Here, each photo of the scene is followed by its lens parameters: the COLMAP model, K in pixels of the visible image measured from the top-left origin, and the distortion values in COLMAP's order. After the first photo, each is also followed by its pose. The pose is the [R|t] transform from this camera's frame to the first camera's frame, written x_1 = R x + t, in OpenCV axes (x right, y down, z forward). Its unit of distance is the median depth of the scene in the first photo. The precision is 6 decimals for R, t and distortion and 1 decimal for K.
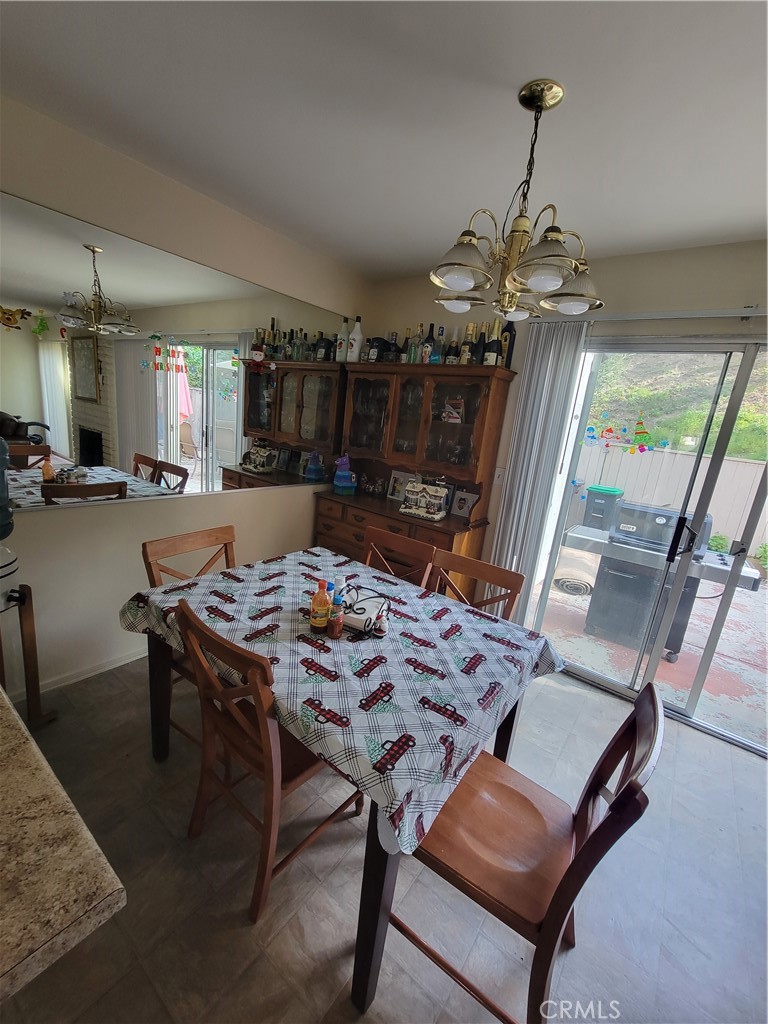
lens RADIAL K [[419.4, 0, 383.1], [0, 419.4, 516.5], [0, 0, 1]] dist [-0.001707, -0.000040]
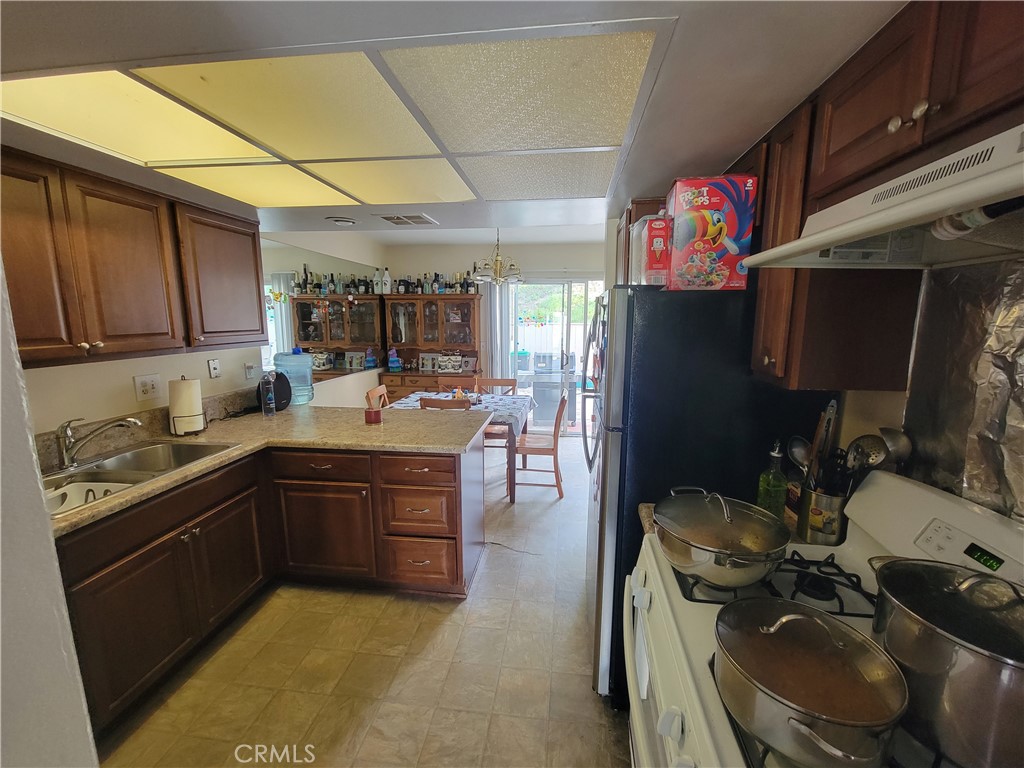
lens RADIAL K [[419.4, 0, 514.4], [0, 419.4, 384.2], [0, 0, 1]] dist [-0.001707, -0.000040]
pose [[0.860551, -0.182643, 0.475493, -0.527572], [0.207028, 0.978334, 0.001108, 0.098851], [-0.465394, 0.097487, 0.879719, -0.730307]]
